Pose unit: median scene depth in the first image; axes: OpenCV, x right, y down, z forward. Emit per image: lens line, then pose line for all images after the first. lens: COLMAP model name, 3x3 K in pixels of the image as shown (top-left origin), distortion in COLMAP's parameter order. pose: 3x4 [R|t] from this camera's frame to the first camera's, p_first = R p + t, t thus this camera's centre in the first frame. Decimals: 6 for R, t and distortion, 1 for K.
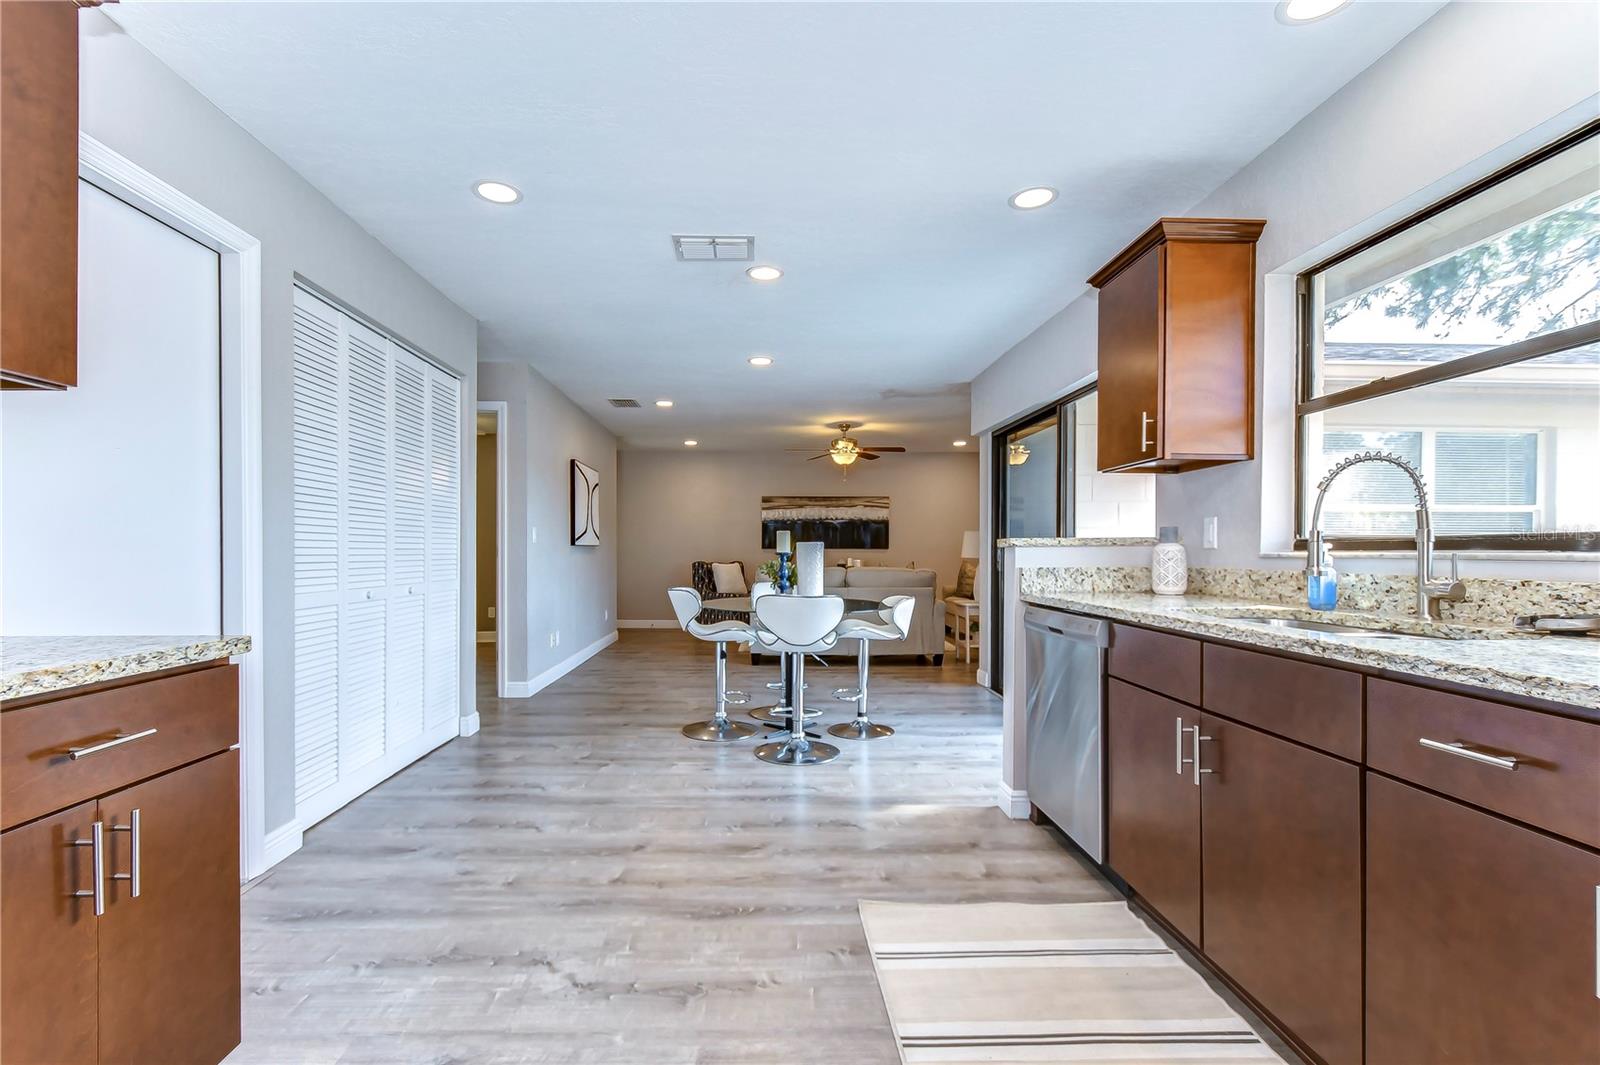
lens RADIAL K [[694.9, 0, 786.9], [0, 694.9, 549.8], [0, 0, 1]] dist [0.003362, -0.008291]
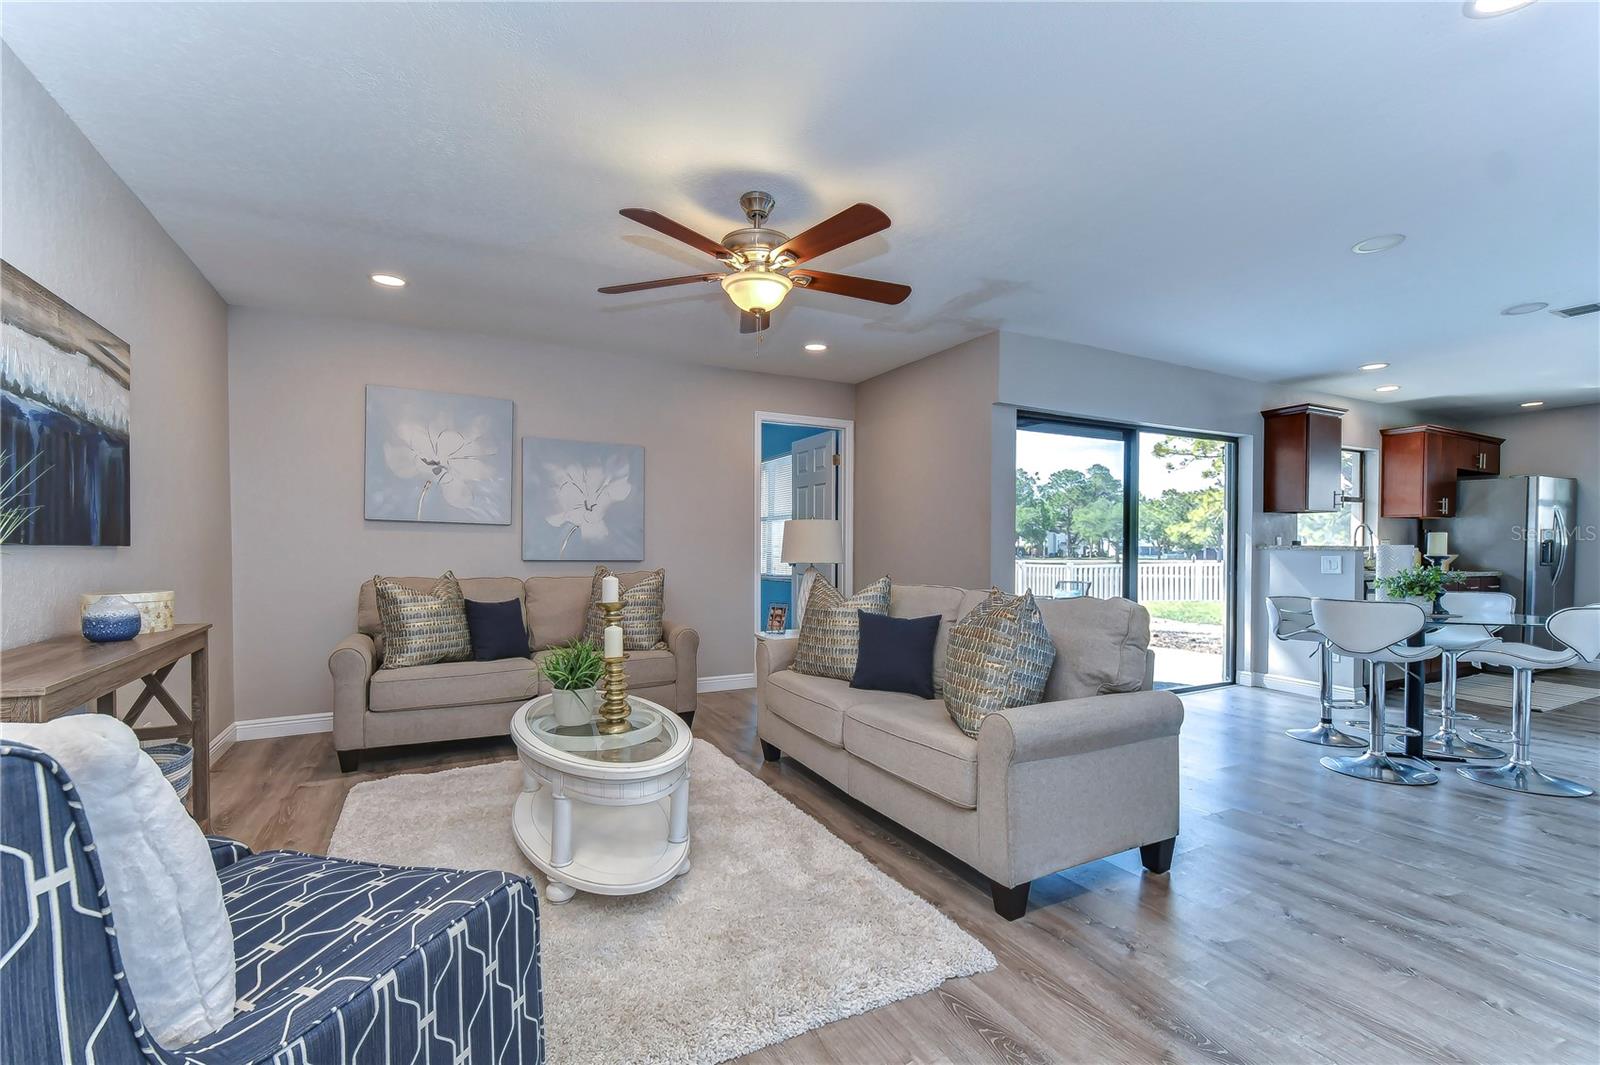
lens RADIAL K [[702.4, 0, 804.6], [0, 702.4, 550.3], [0, 0, 1]] dist [-0.001882, -0.000570]
pose [[-0.427140, -0.005607, 0.904168, -0.212131], [-0.004247, 0.999982, 0.004195, -0.001815], [-0.904176, -0.002049, -0.427156, 0.940956]]
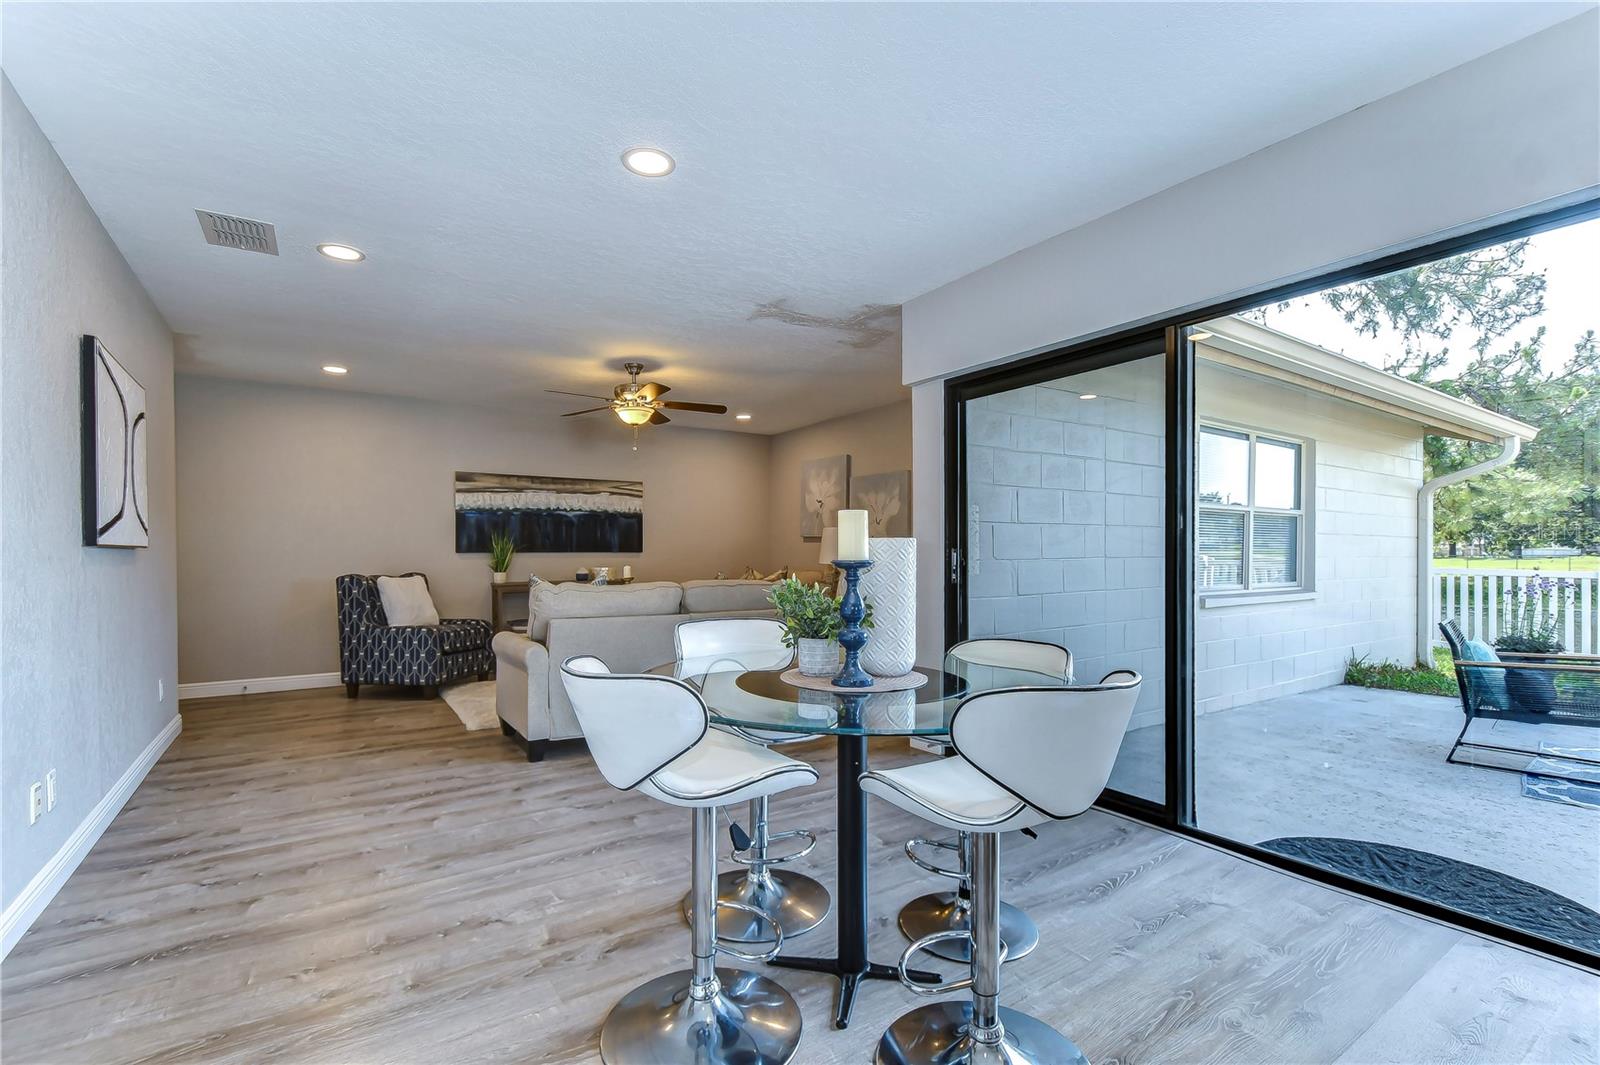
lens RADIAL K [[694.9, 0, 786.9], [0, 694.9, 549.8], [0, 0, 1]] dist [0.003362, -0.008291]
pose [[0.852395, -0.002318, 0.522893, -0.117973], [0.004884, 0.999982, -0.003530, -0.000356], [-0.522875, 0.005563, 0.852391, 0.303852]]
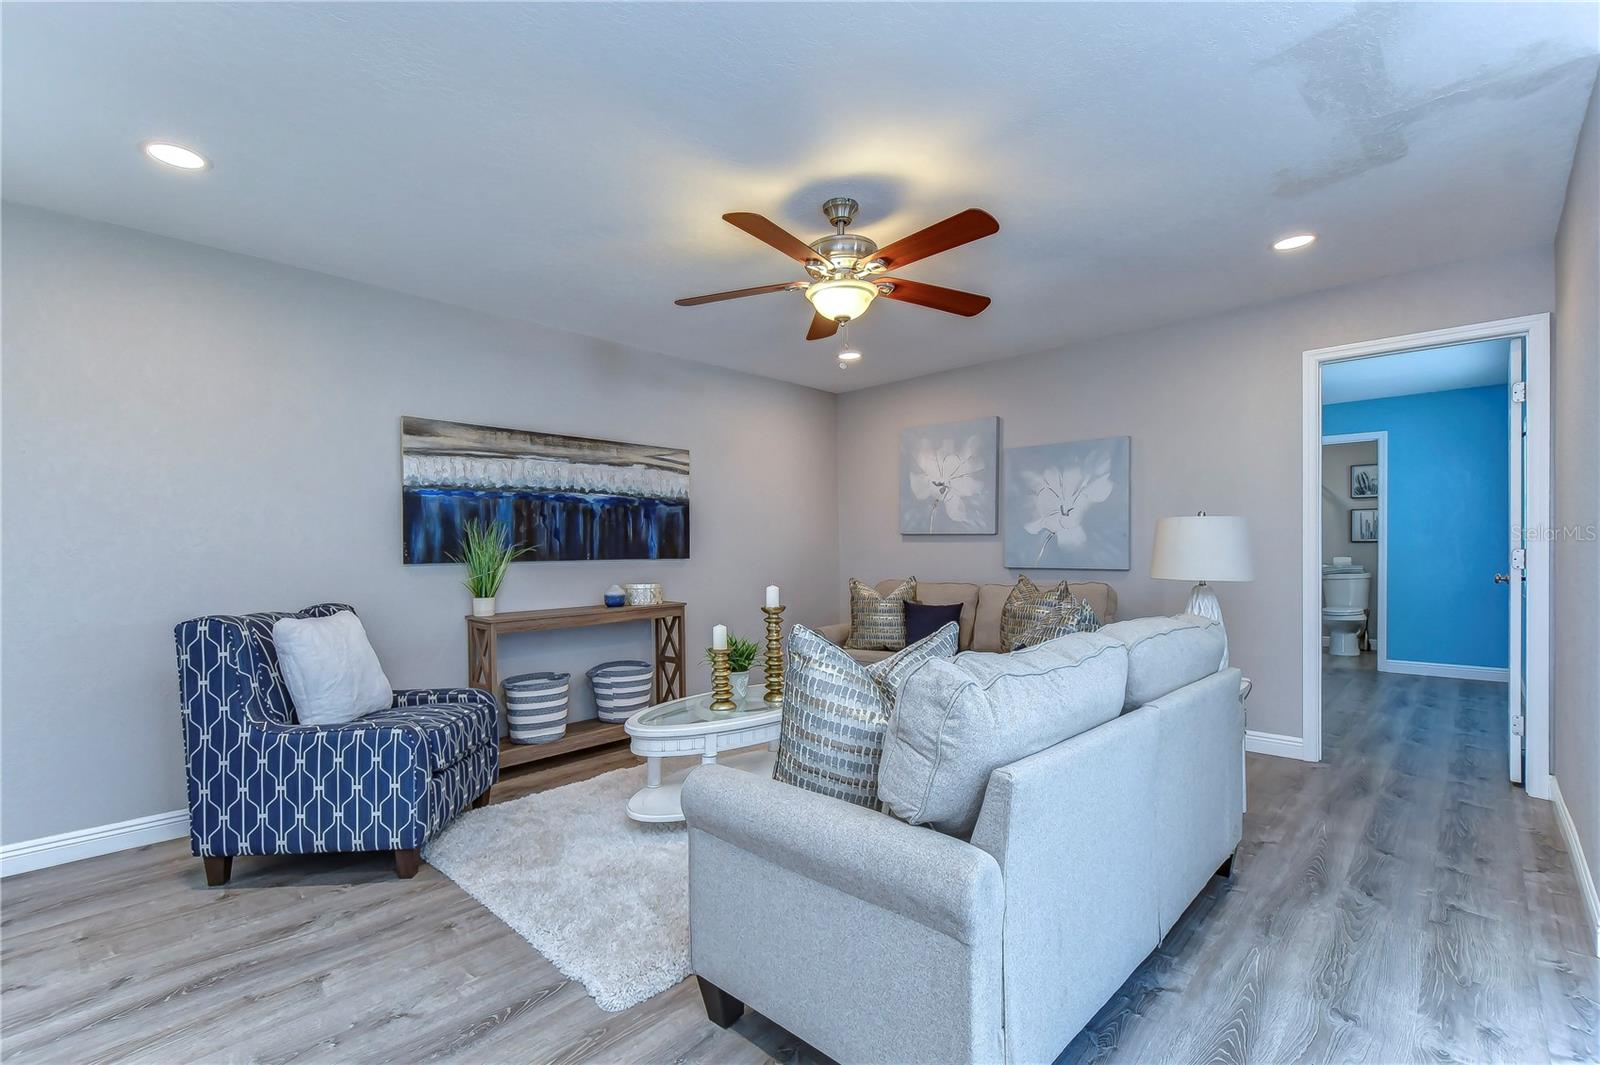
lens RADIAL K [[705.6, 0, 792.1], [0, 705.6, 553.0], [0, 0, 1]] dist [0.001061, -0.007630]
pose [[0.719244, -0.011204, 0.694667, -0.151830], [0.012696, 0.999915, 0.002982, -0.006114], [-0.694641, 0.006675, 0.719325, 0.637526]]
